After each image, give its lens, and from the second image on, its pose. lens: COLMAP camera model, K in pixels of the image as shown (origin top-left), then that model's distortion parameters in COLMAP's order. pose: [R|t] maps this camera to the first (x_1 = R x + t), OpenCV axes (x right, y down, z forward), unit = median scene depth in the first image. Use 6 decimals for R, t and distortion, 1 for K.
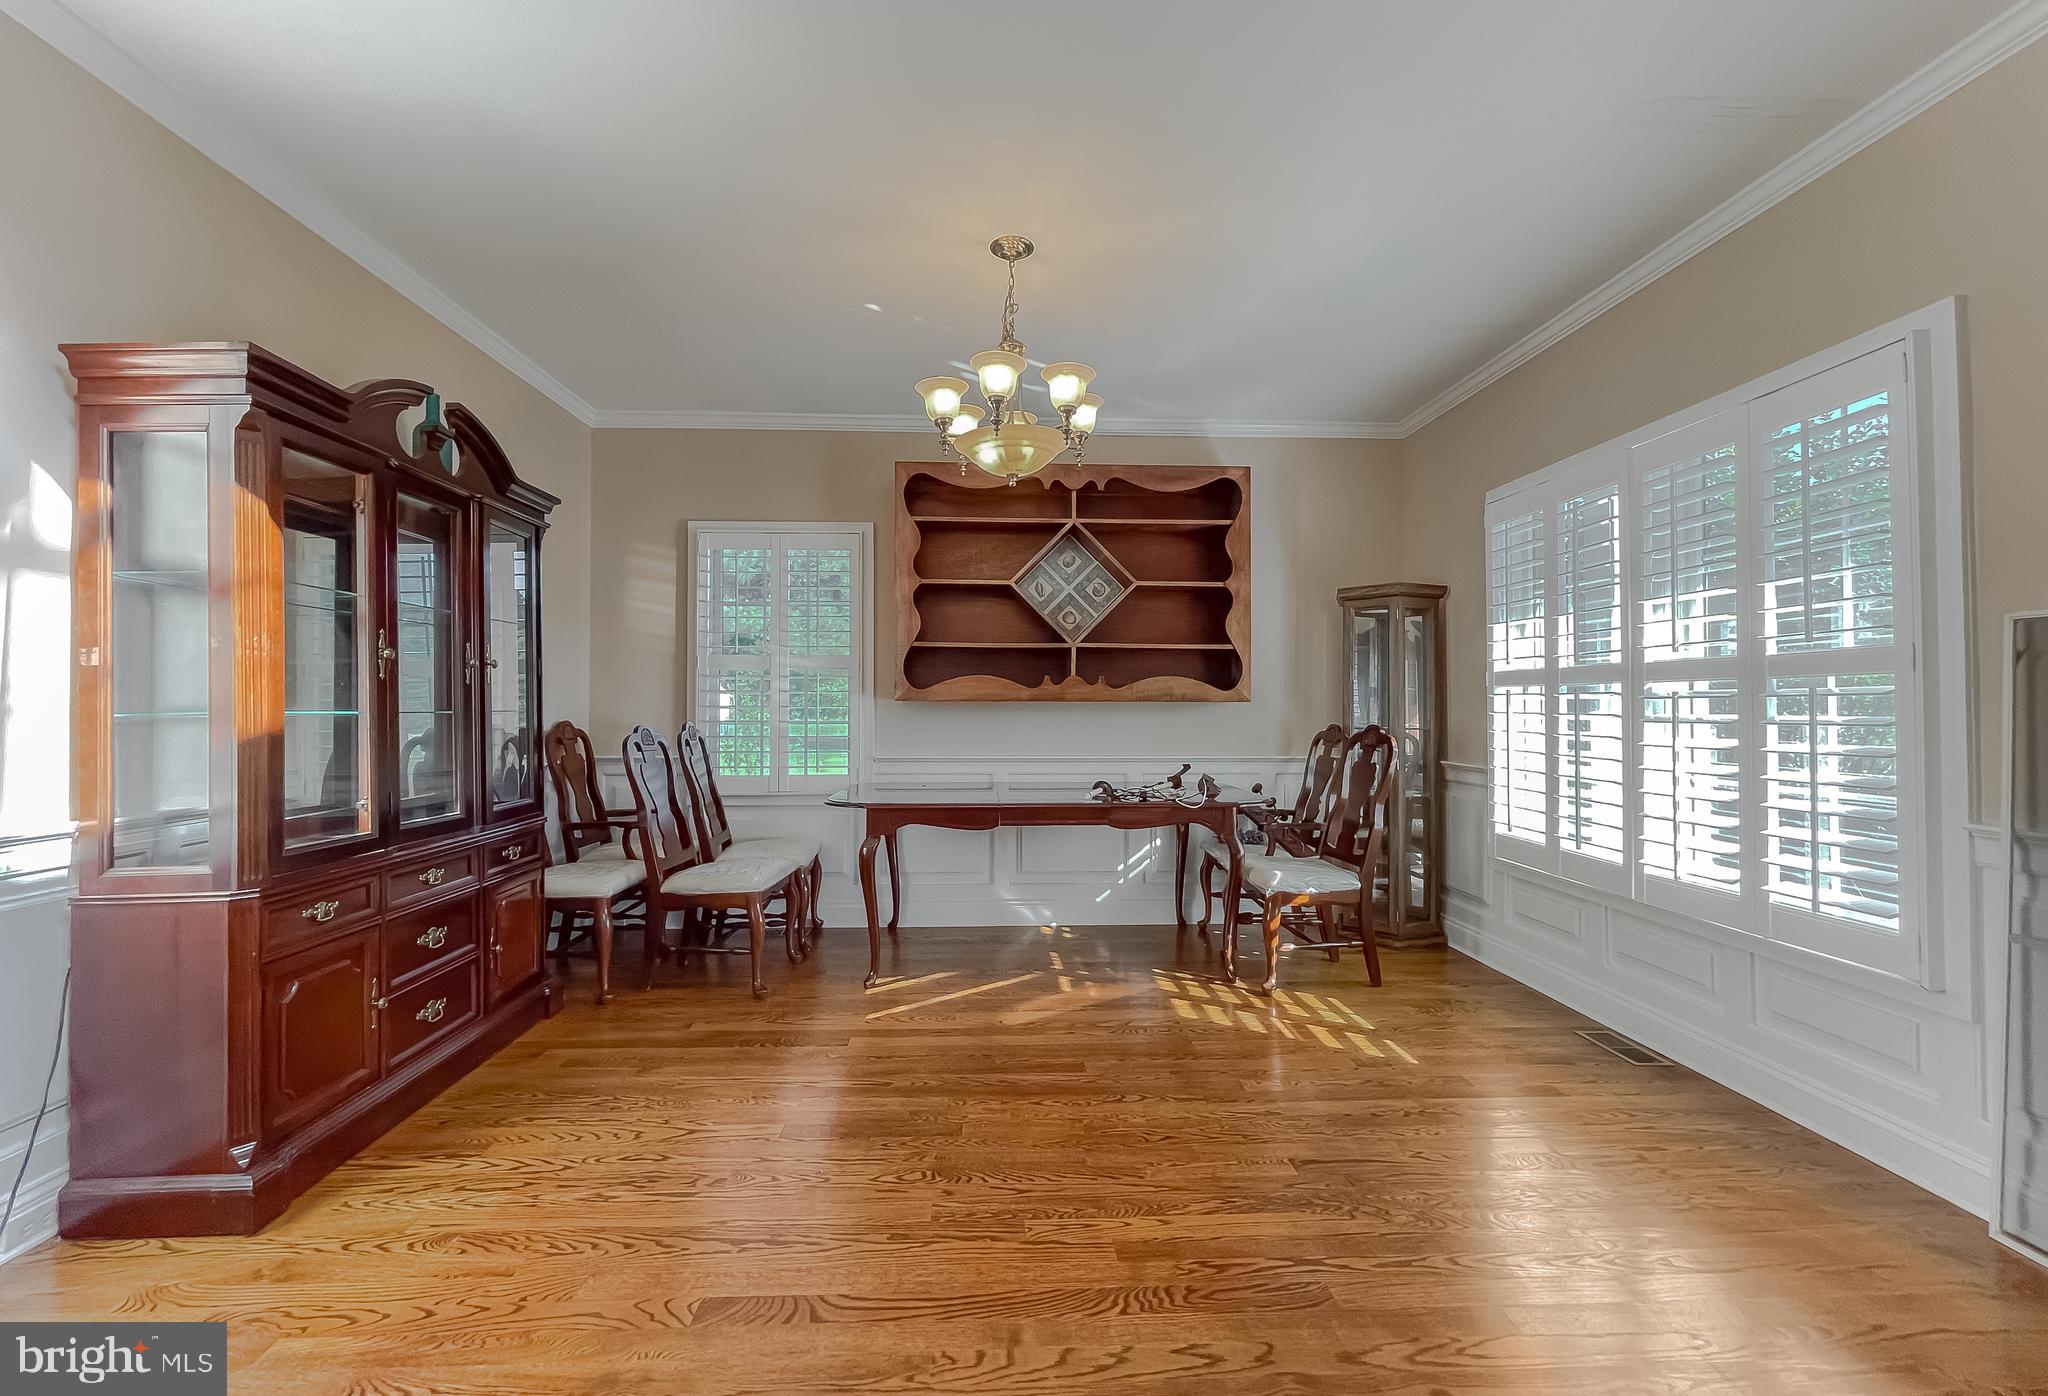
lens RADIAL K [[835.0, 0, 1021.4], [0, 835.0, 688.1], [0, 0, 1]] dist [-0.005912, 0.000278]
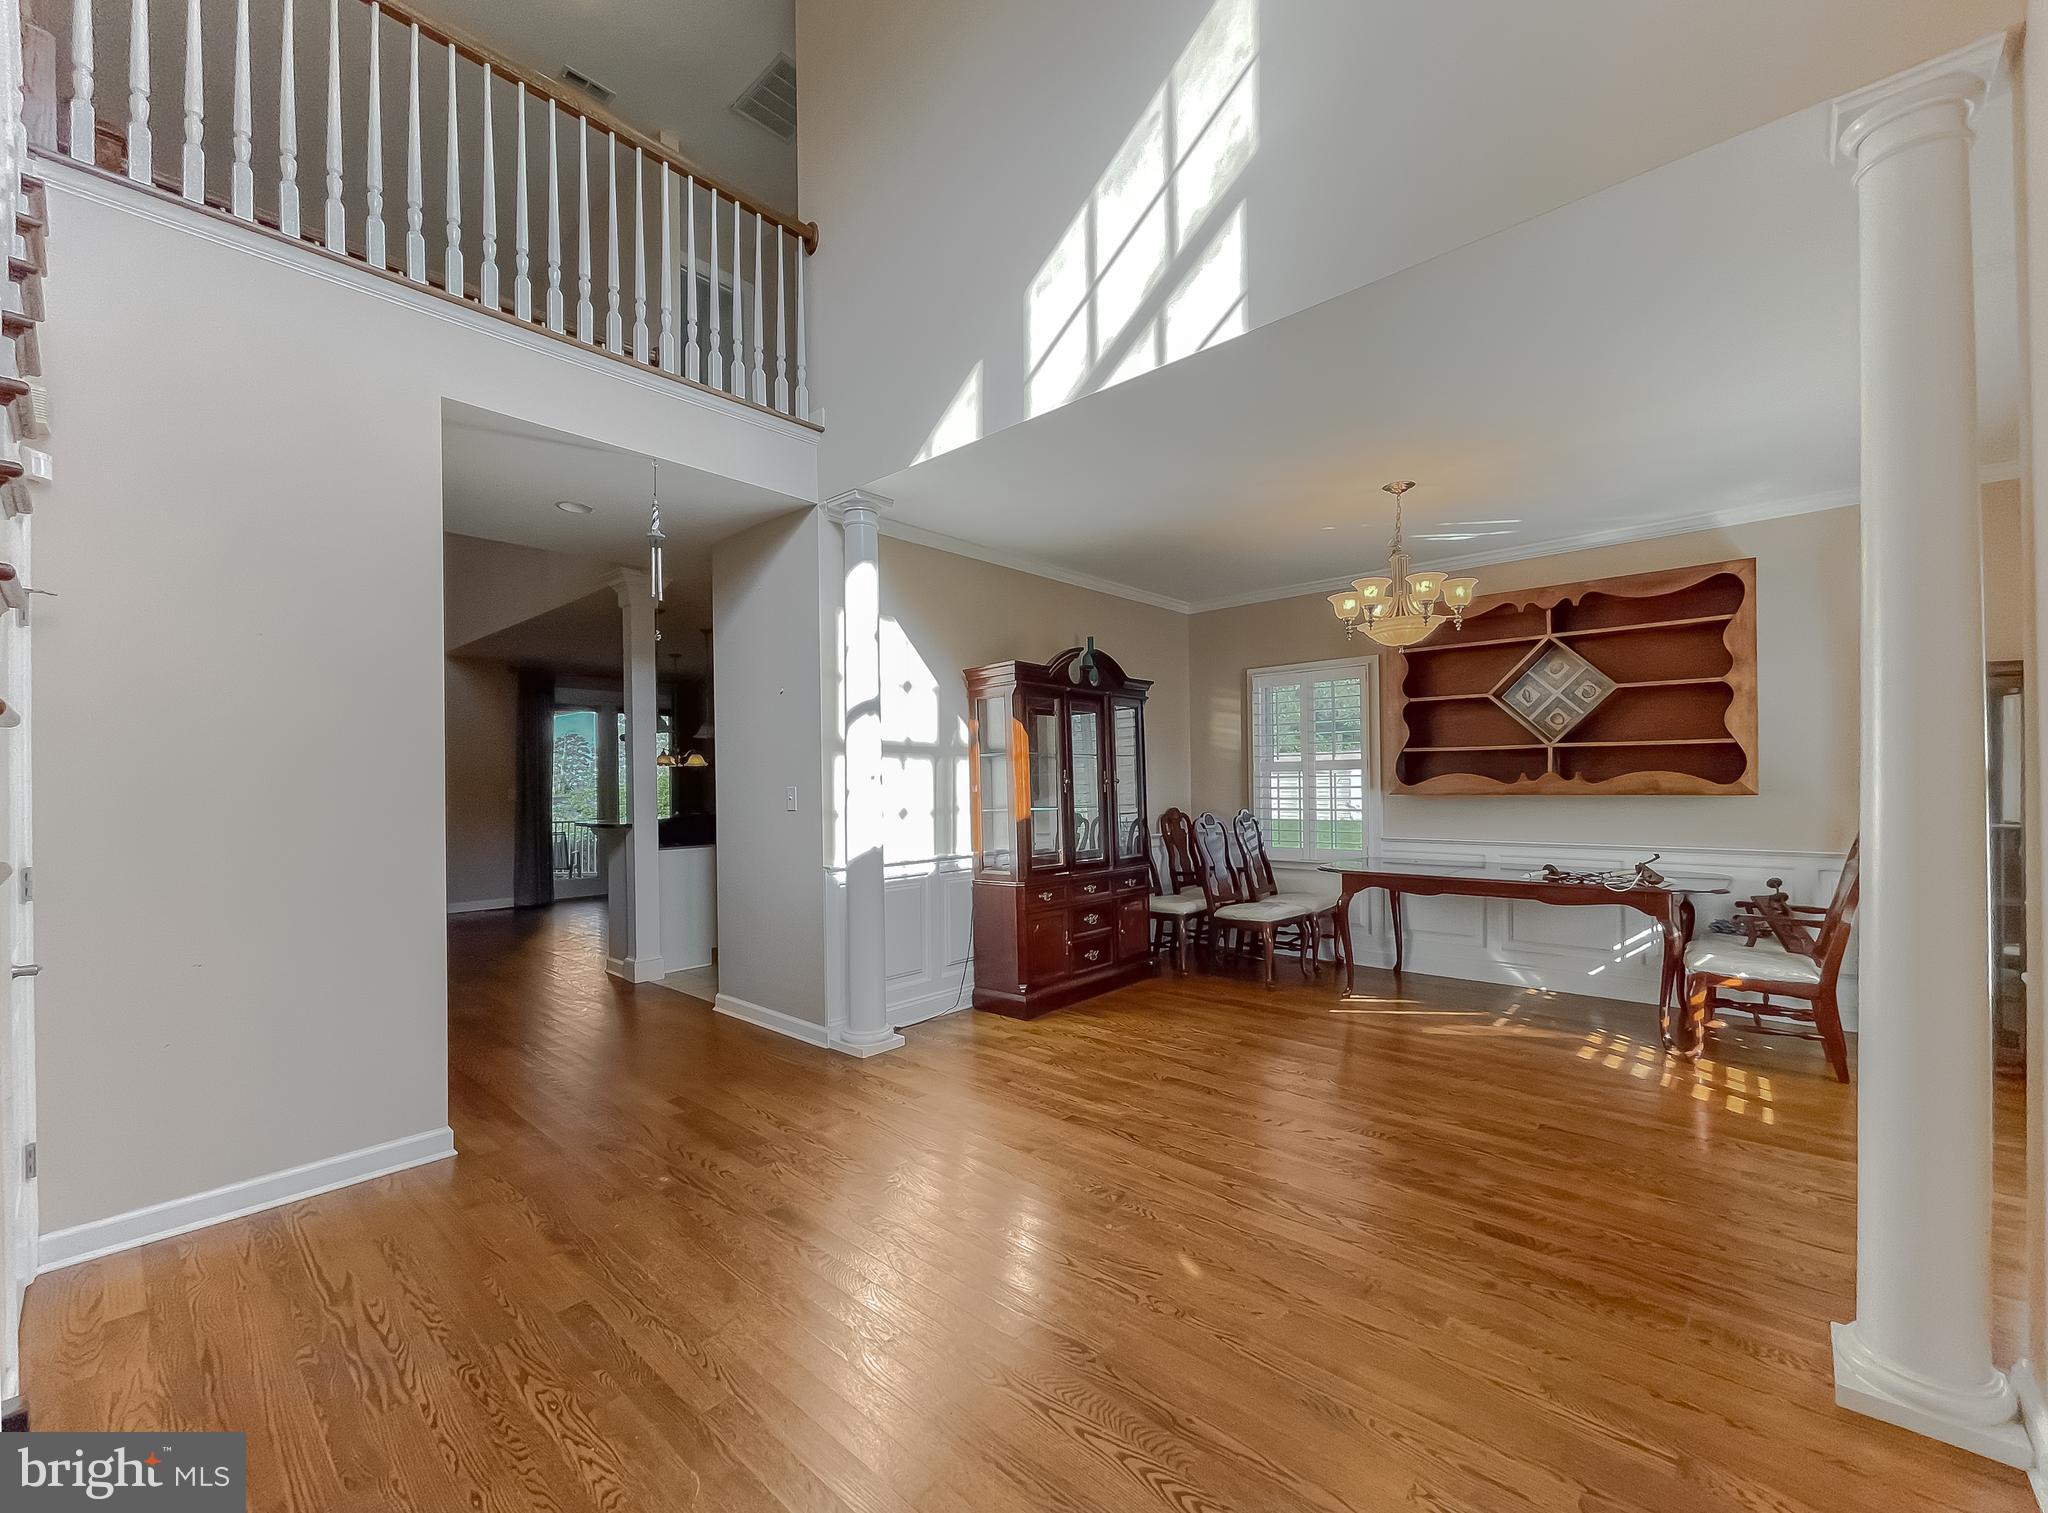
lens RADIAL K [[842.0, 0, 1019.9], [0, 842.0, 768.0], [0, 0, 1]] dist [-0.001111, -0.001612]
pose [[0.712581, -0.022550, -0.701227, 0.492773], [0.029227, 0.999570, -0.002443, -0.054484], [0.700981, -0.018754, 0.712934, -0.464148]]
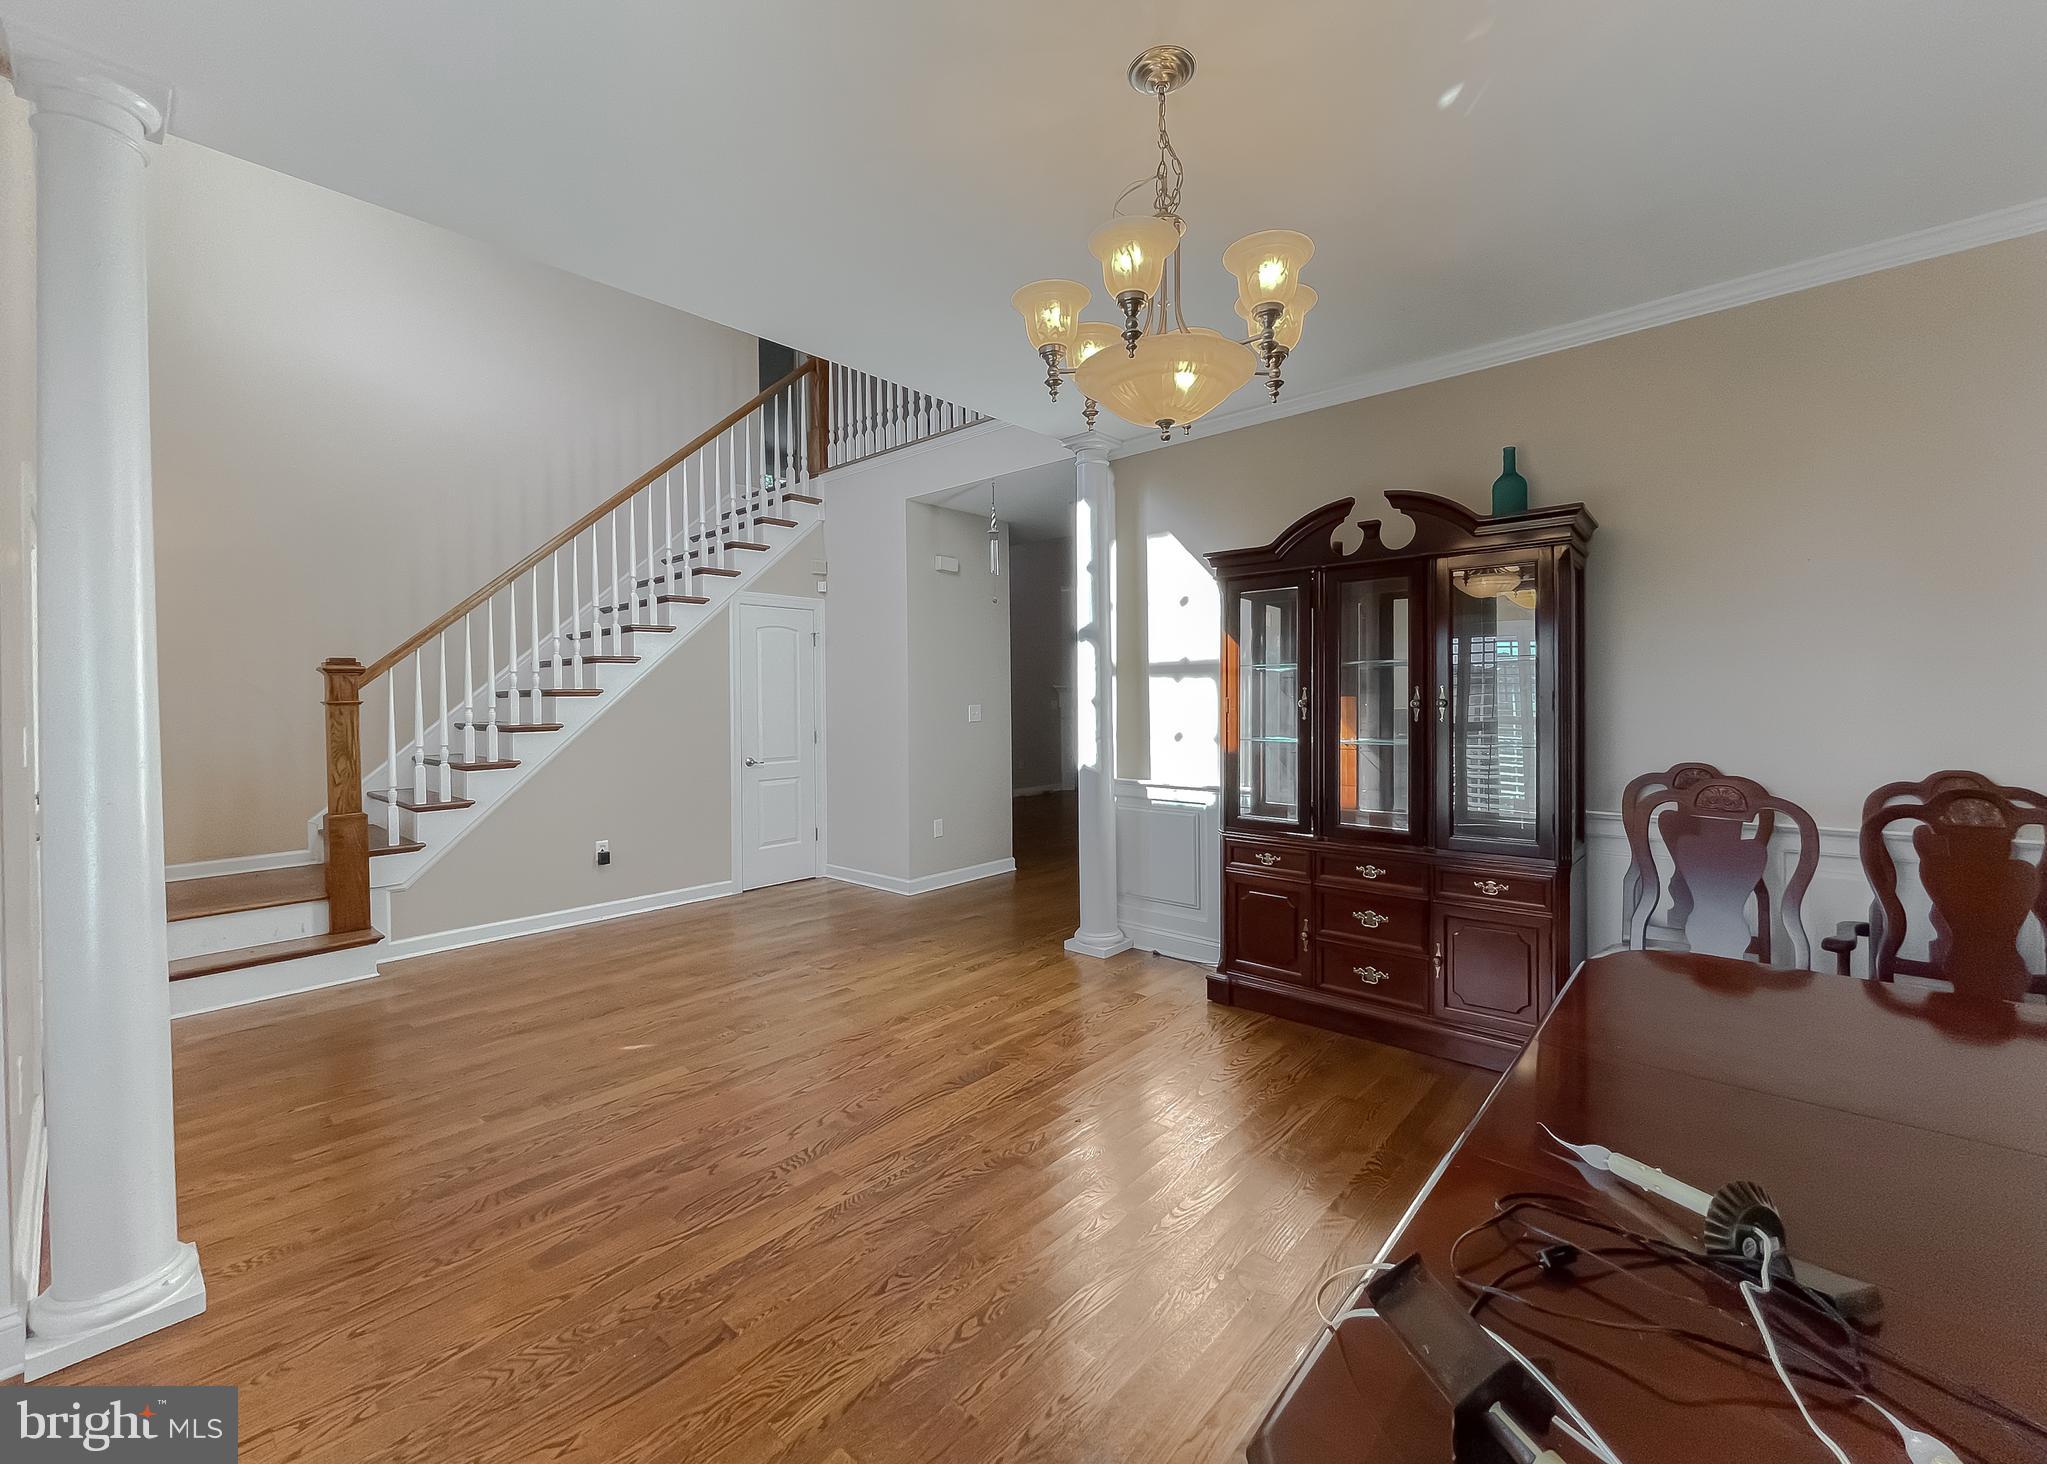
lens RADIAL K [[840.5, 0, 1013.8], [0, 840.5, 703.4], [0, 0, 1]] dist [0.000523, 0.000906]
pose [[-0.706681, 0.014334, -0.707387, 0.487547], [0.029671, 0.999516, -0.009389, -0.032505], [0.706910, -0.027624, -0.706764, 1.237552]]
